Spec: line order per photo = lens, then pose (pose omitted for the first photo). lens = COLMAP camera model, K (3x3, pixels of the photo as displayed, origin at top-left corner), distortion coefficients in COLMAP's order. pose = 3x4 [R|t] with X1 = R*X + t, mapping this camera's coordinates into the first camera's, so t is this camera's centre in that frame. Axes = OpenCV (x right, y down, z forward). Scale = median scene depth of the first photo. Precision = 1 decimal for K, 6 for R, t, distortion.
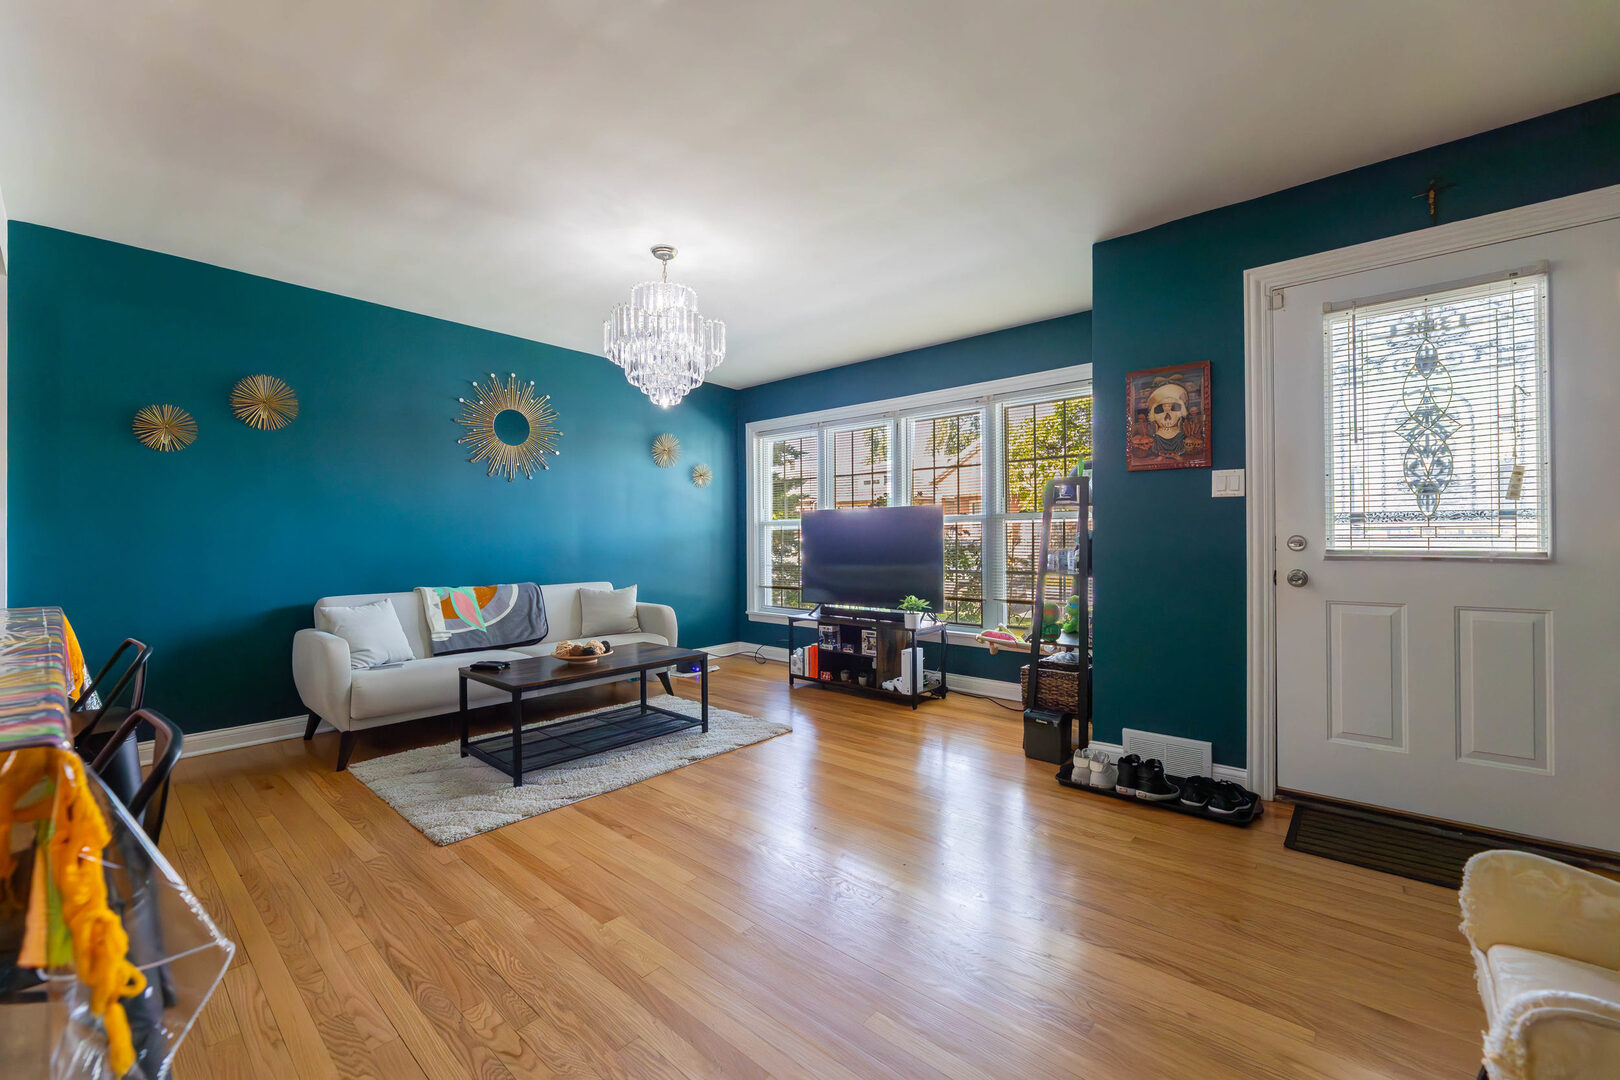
lens RADIAL K [[655.0, 0, 804.4], [0, 655.0, 536.3], [0, 0, 1]] dist [-0.000735, -0.000096]
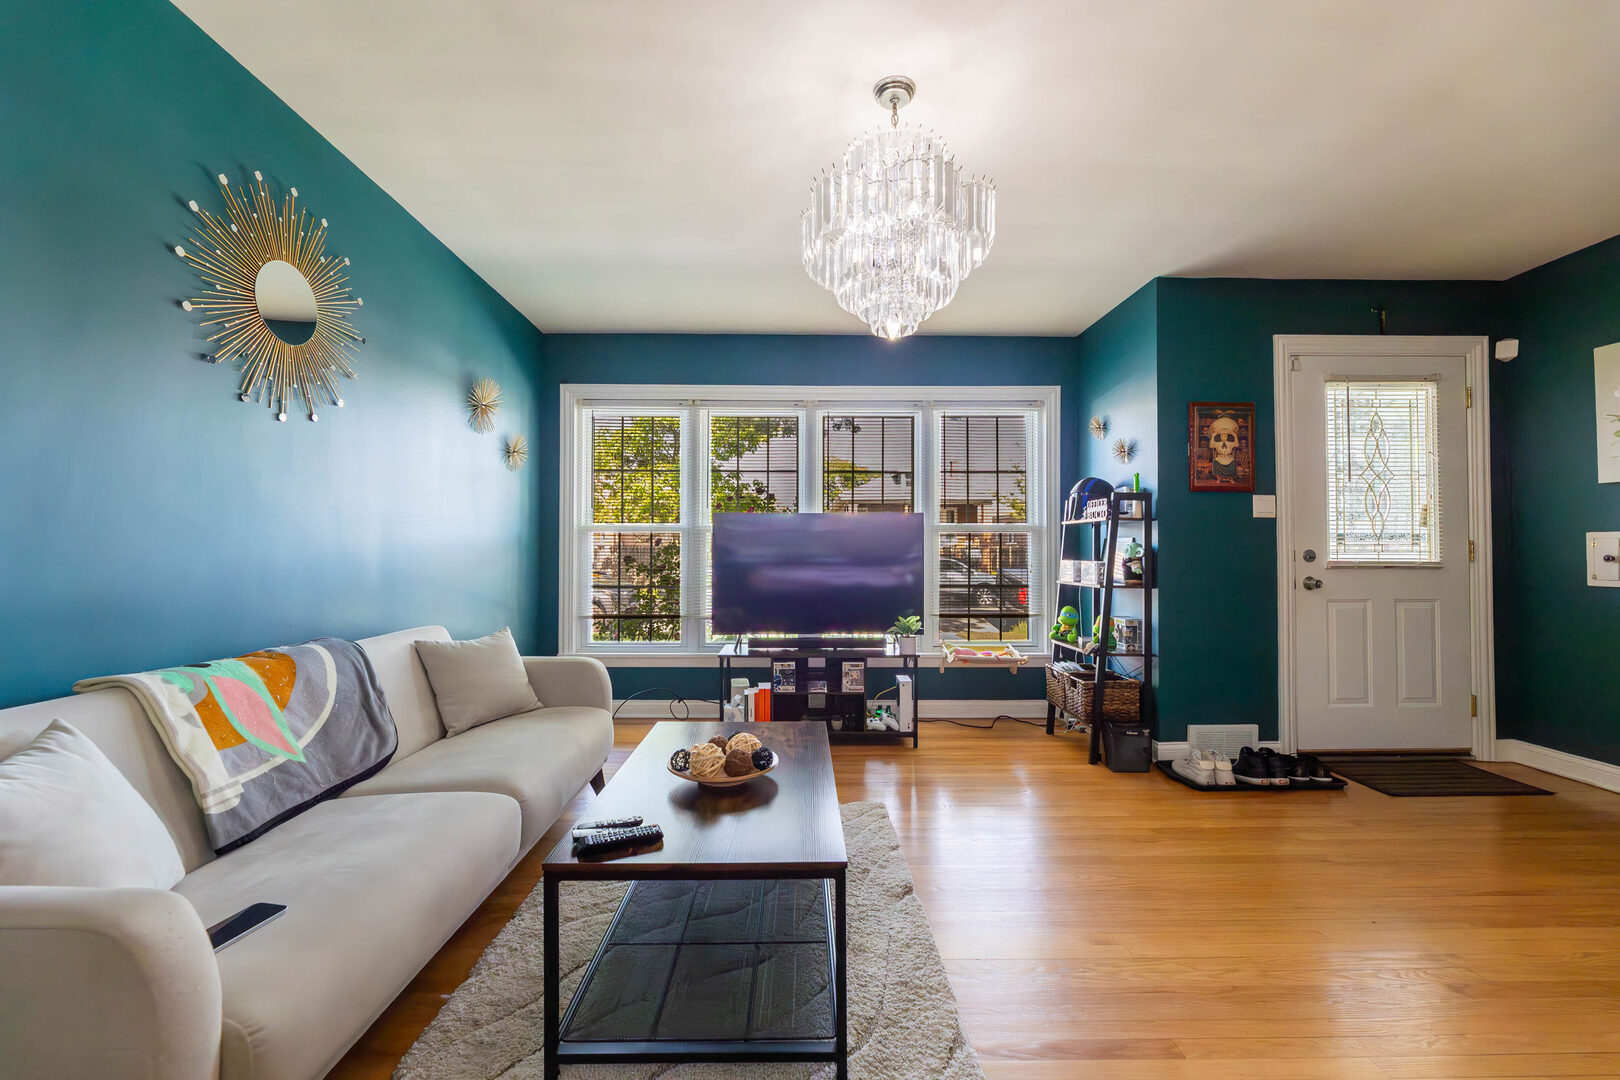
lens RADIAL K [[655.4, 0, 810.0], [0, 655.4, 540.0], [0, 0, 1]] dist [0.000197, 0.000077]
pose [[0.737553, 0.016884, 0.675078, -0.694555], [-0.007201, 0.999827, -0.017139, 0.006916], [-0.675251, 0.007780, 0.737547, 0.594359]]
